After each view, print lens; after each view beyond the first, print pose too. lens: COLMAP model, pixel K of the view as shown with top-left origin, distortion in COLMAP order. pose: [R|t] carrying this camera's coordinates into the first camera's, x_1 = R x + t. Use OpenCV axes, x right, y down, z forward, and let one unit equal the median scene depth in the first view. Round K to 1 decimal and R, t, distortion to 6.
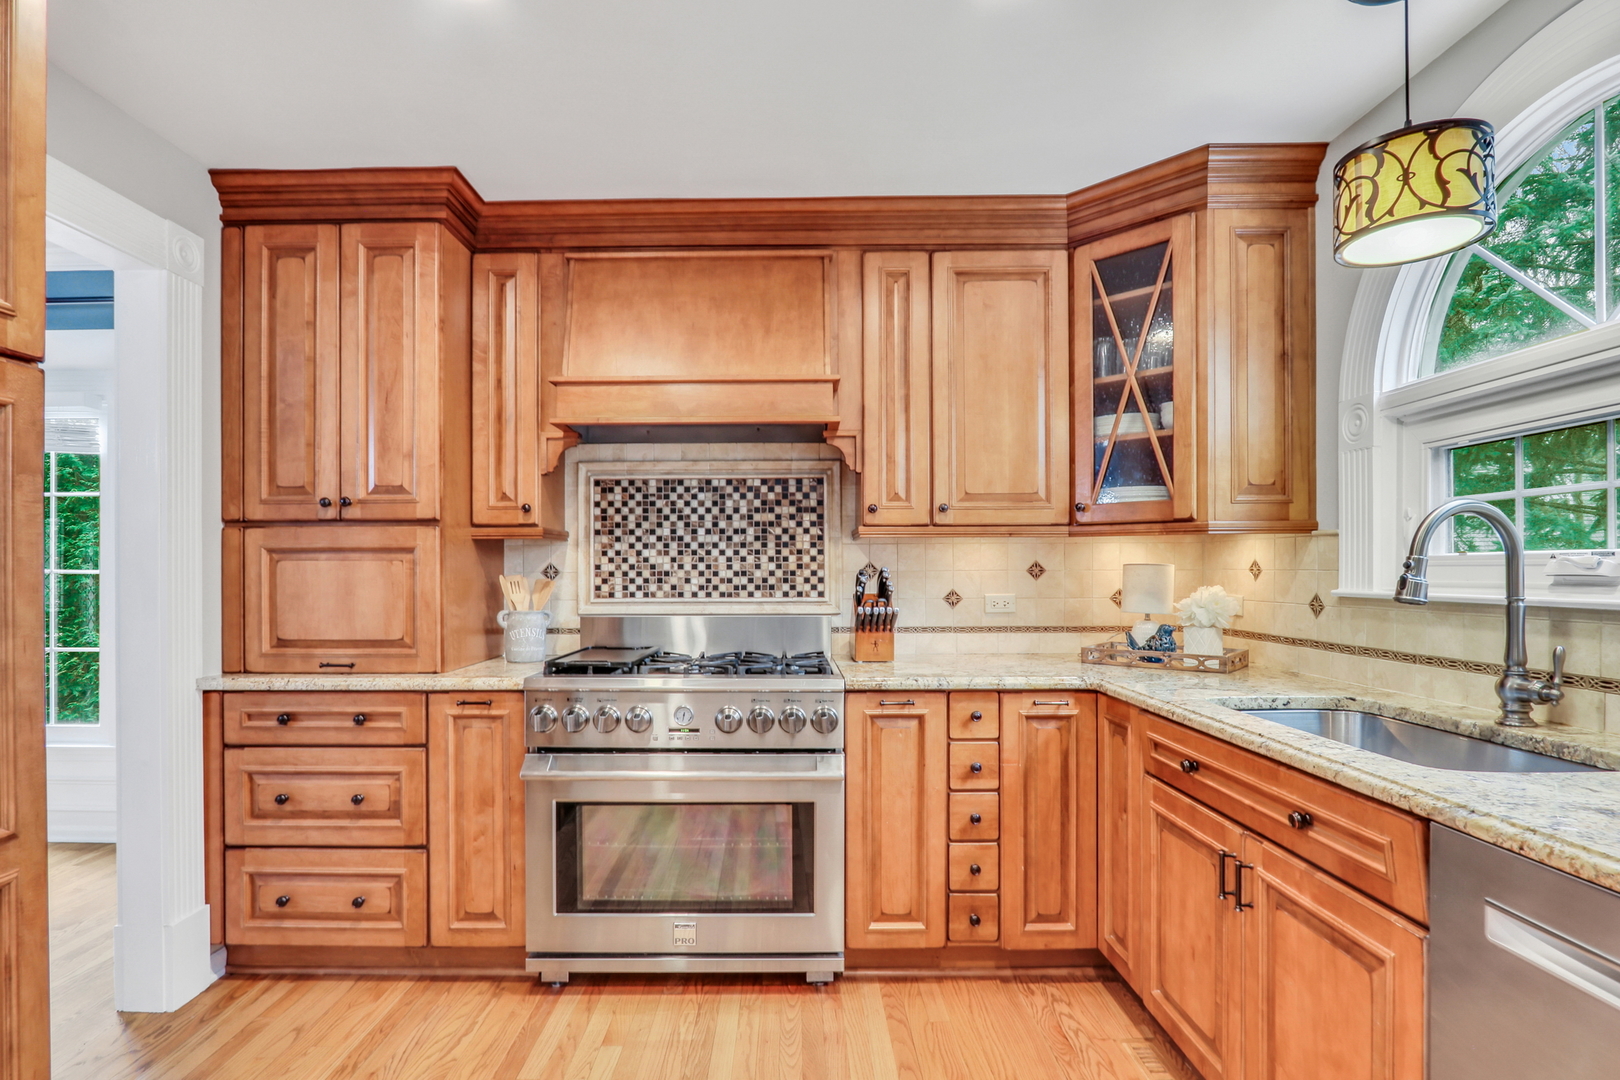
lens RADIAL K [[800.9, 0, 795.7], [0, 800.9, 567.6], [0, 0, 1]] dist [-0.020314, 0.004465]
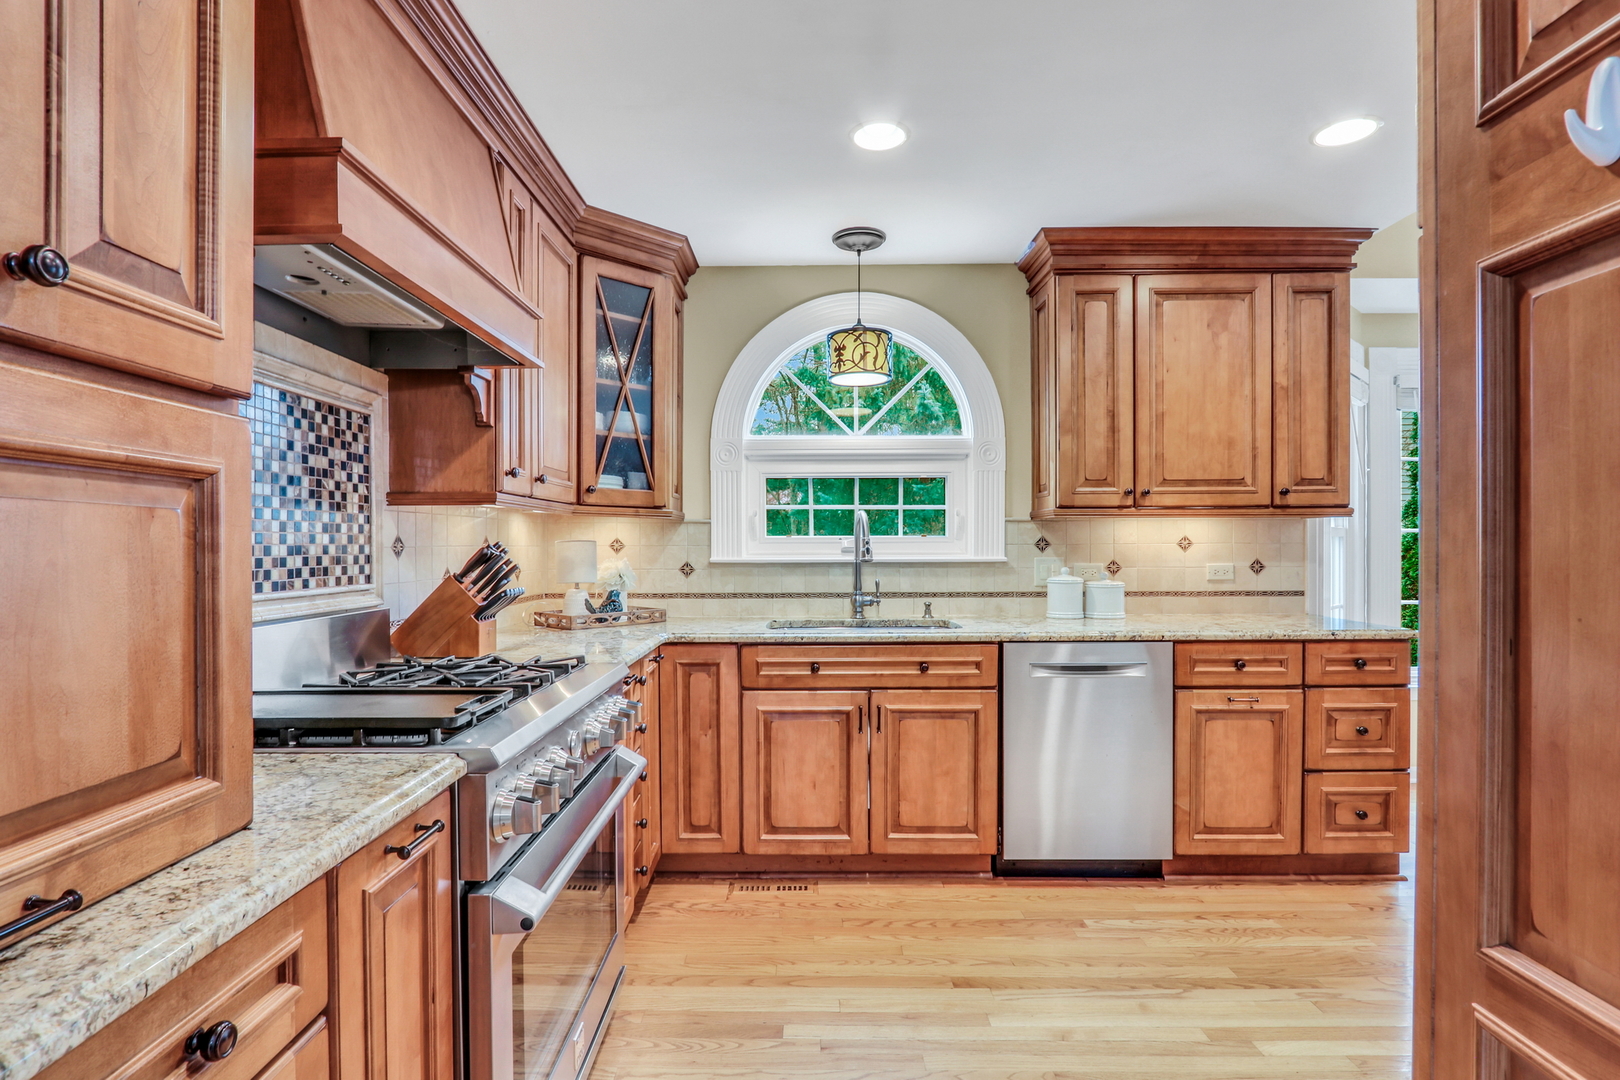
lens RADIAL K [[800.9, 0, 804.0], [0, 800.9, 546.5], [0, 0, 1]] dist [-0.020314, 0.004465]
pose [[0.002311, 0.000921, 0.999997, -0.750828], [-0.002248, 0.999997, -0.000916, 0.004594], [-0.999995, -0.002246, 0.002313, 0.686130]]
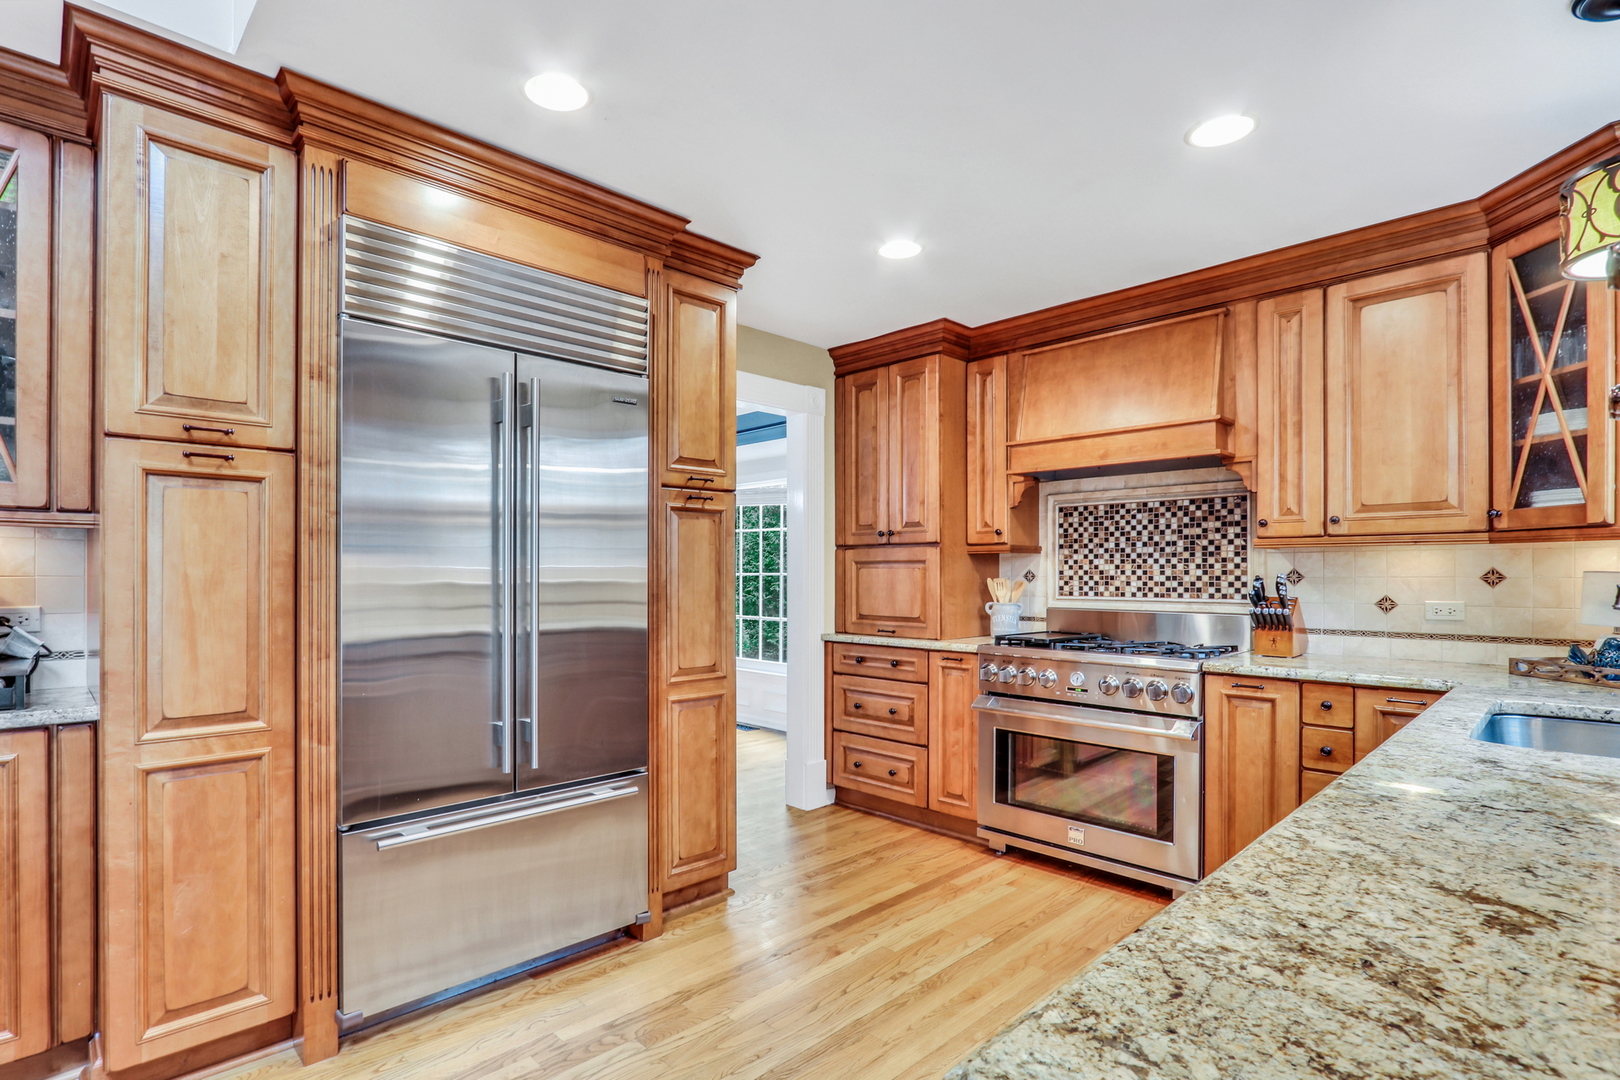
lens RADIAL K [[800.9, 0, 786.5], [0, 800.9, 571.2], [0, 0, 1]] dist [-0.020314, 0.004465]
pose [[0.698829, 0.002149, -0.715286, 0.433874], [-0.001597, 0.999998, 0.001444, -0.004678], [0.715287, 0.000133, 0.698830, -0.293583]]
